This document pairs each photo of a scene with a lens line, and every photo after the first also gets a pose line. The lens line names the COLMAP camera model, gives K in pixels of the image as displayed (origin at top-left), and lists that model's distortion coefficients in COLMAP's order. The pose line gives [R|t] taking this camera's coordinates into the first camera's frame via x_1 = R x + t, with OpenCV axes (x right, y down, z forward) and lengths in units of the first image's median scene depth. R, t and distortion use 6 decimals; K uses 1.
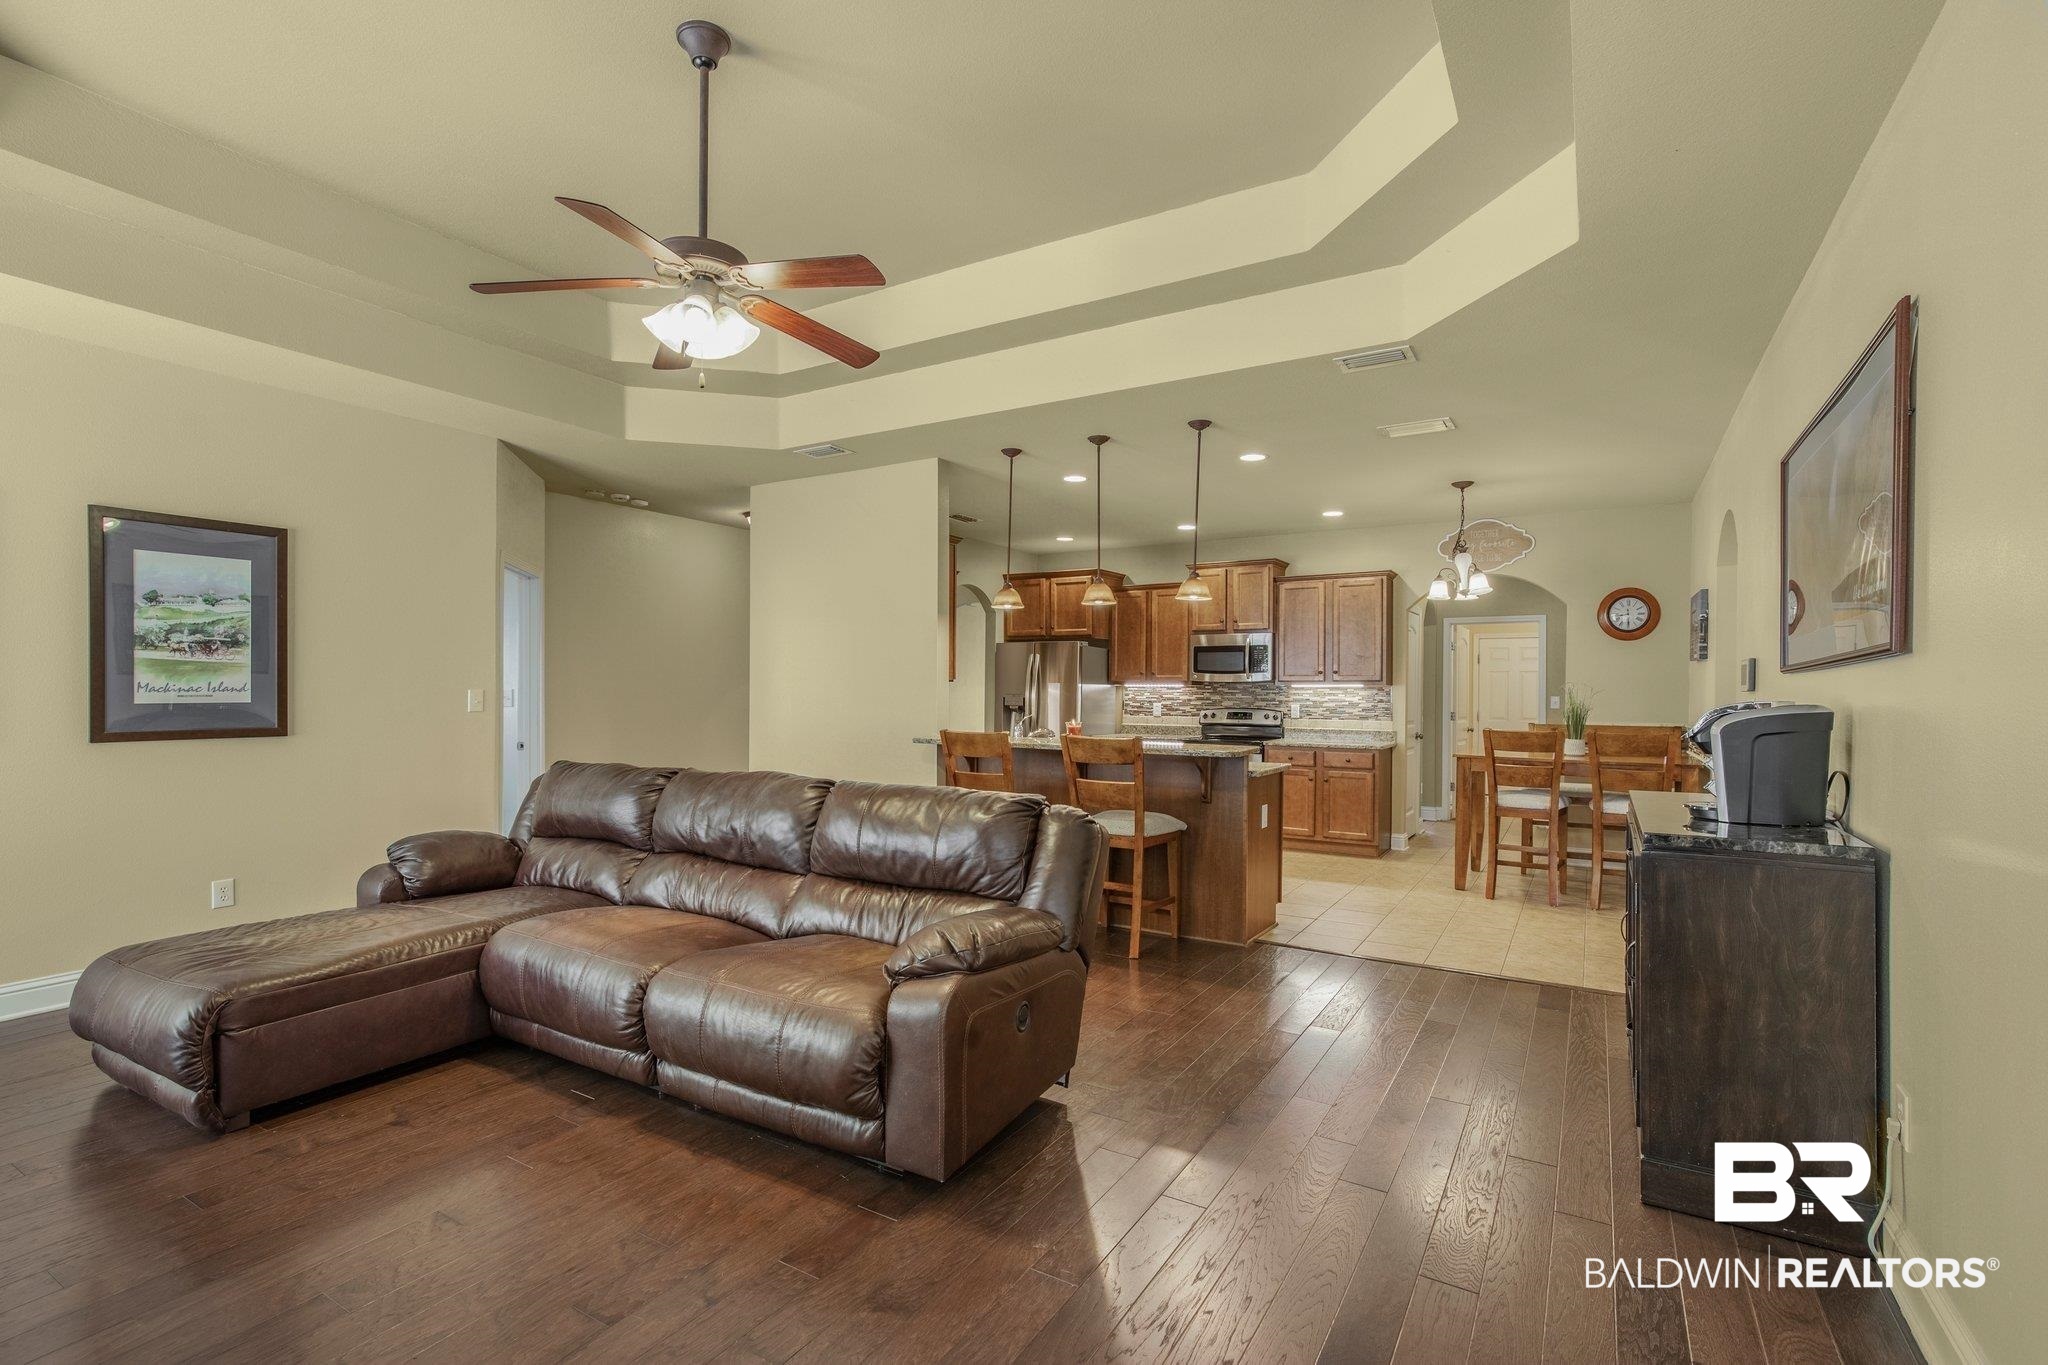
lens RADIAL K [[945.3, 0, 1020.3], [0, 945.3, 692.5], [0, 0, 1]] dist [-0.019609, 0.005092]
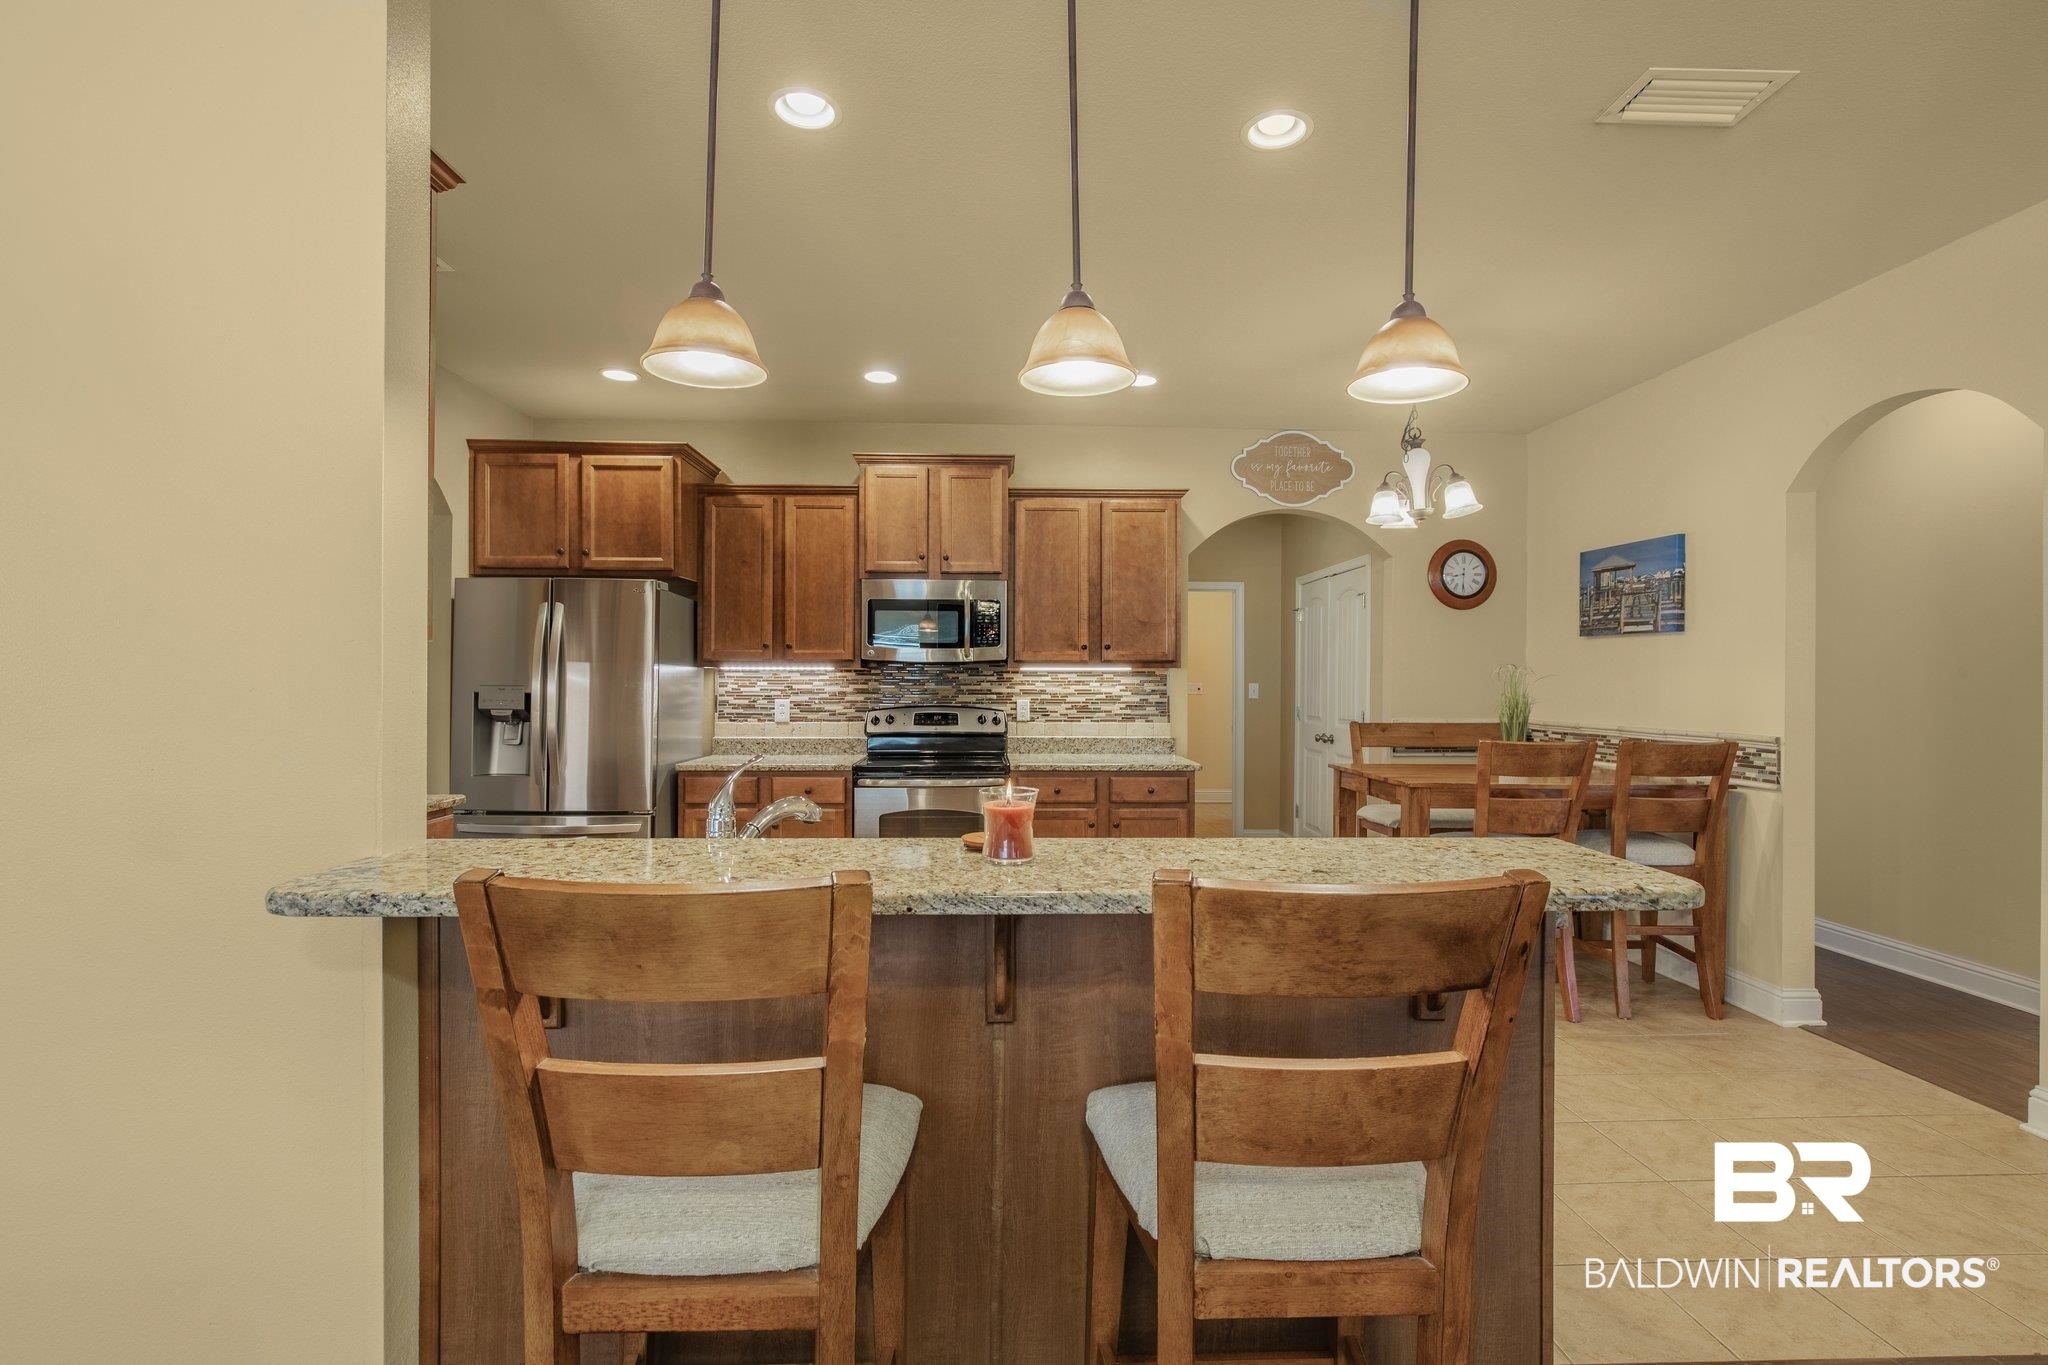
lens RADIAL K [[945.3, 0, 1018.2], [0, 945.3, 680.8], [0, 0, 1]] dist [-0.019609, 0.005092]
pose [[0.826985, -0.005274, 0.562199, -0.101073], [0.003133, 0.999984, 0.004772, -0.003830], [-0.562215, -0.002185, 0.826988, 0.795803]]
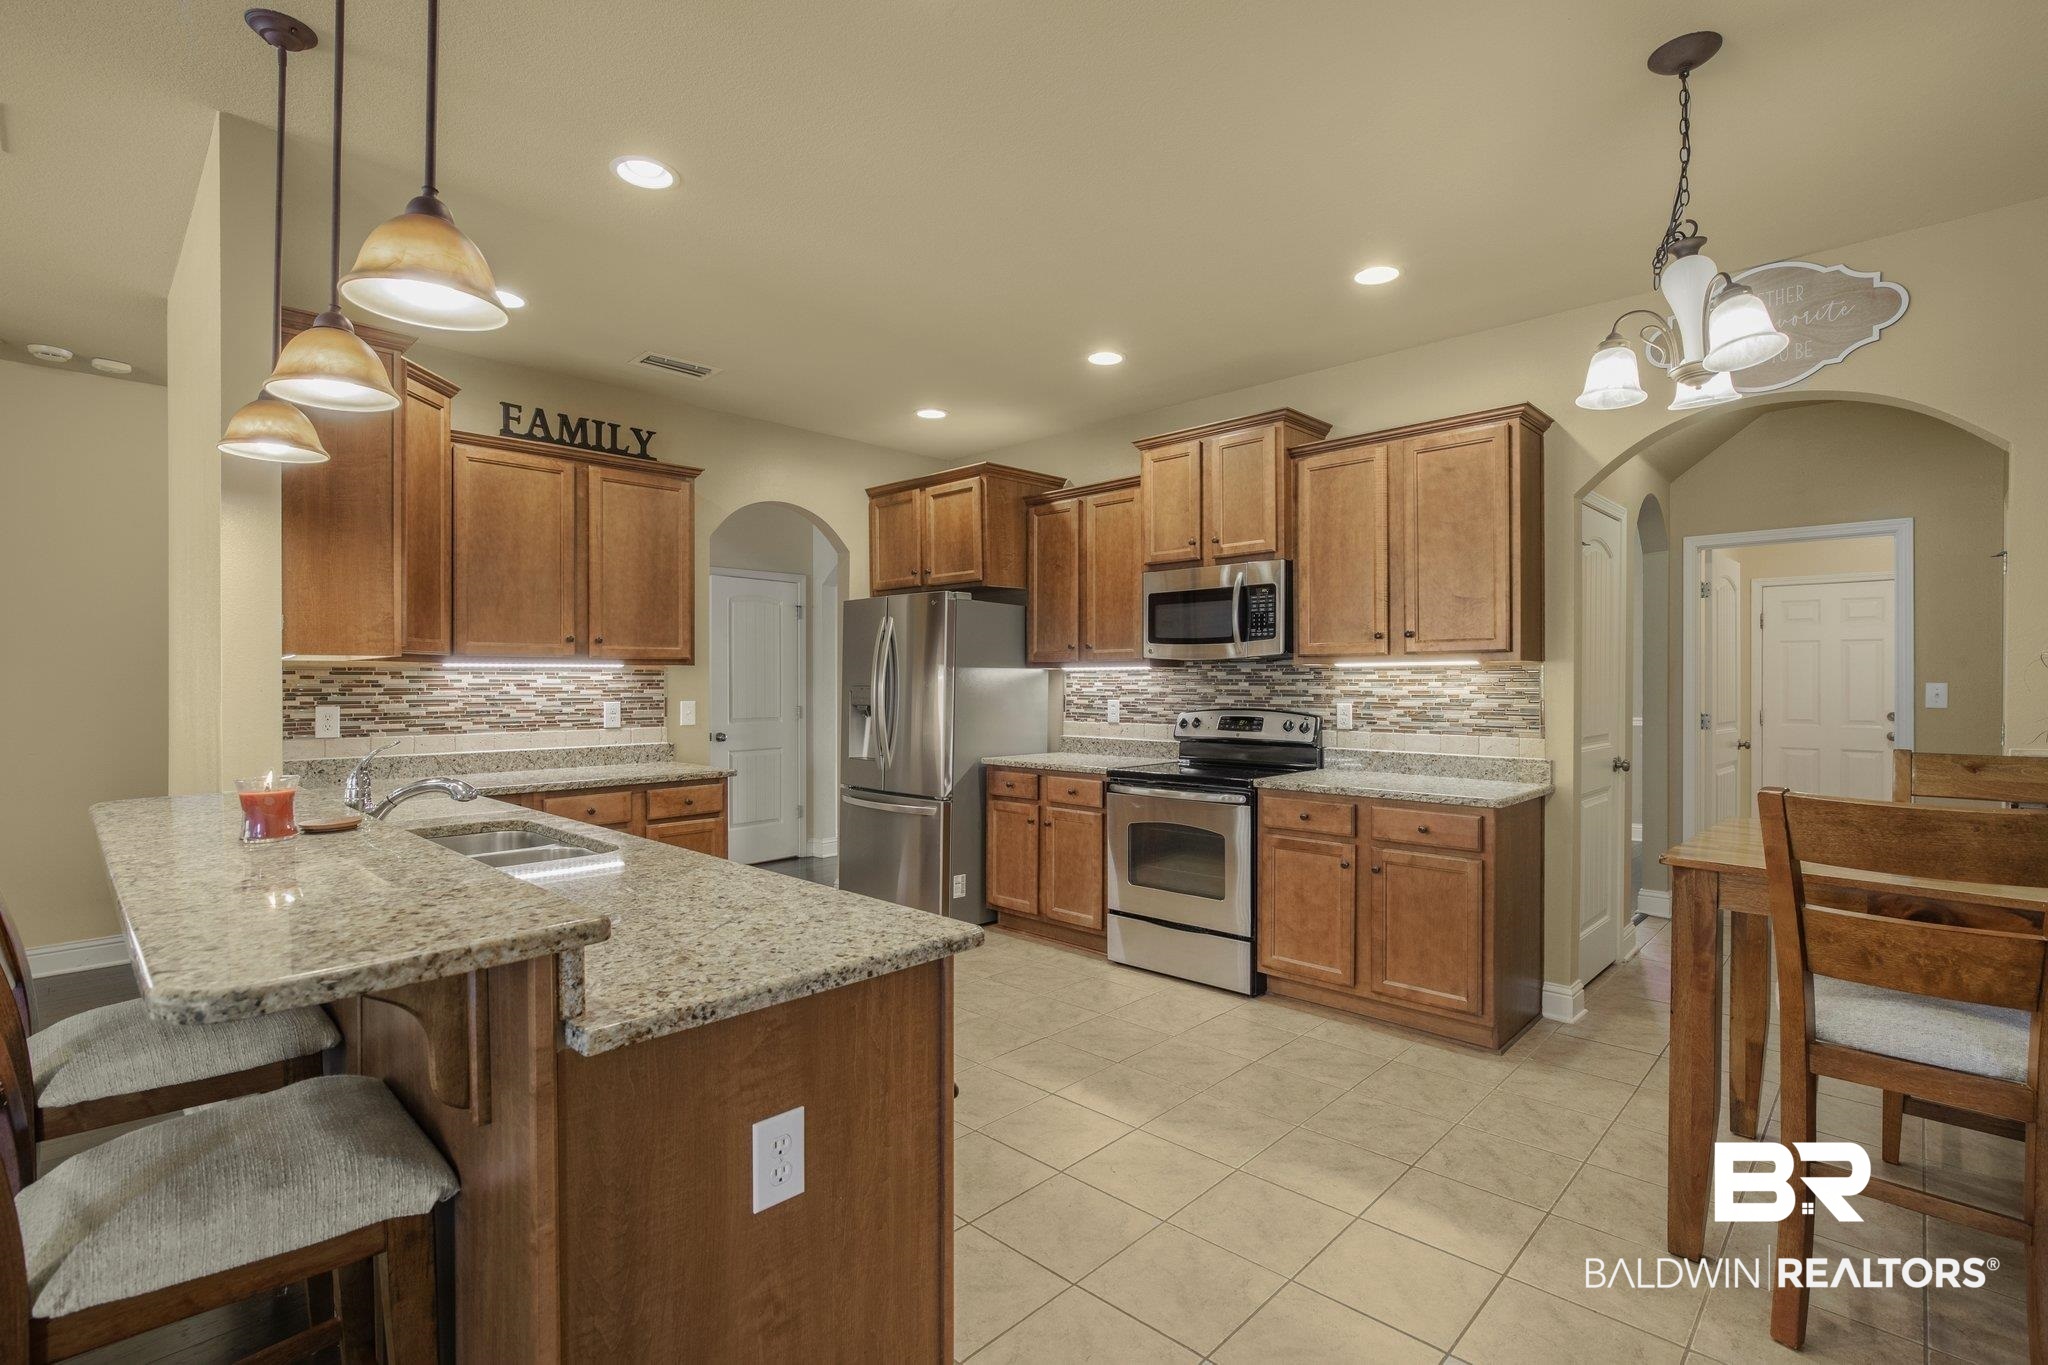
lens RADIAL K [[945.3, 0, 1034.3], [0, 945.3, 687.9], [0, 0, 1]] dist [-0.019609, 0.005092]
pose [[0.977403, -0.007319, -0.211258, 0.385344], [0.008450, 0.999954, 0.004449, 0.002070], [0.211216, -0.006133, 0.977420, 0.771898]]
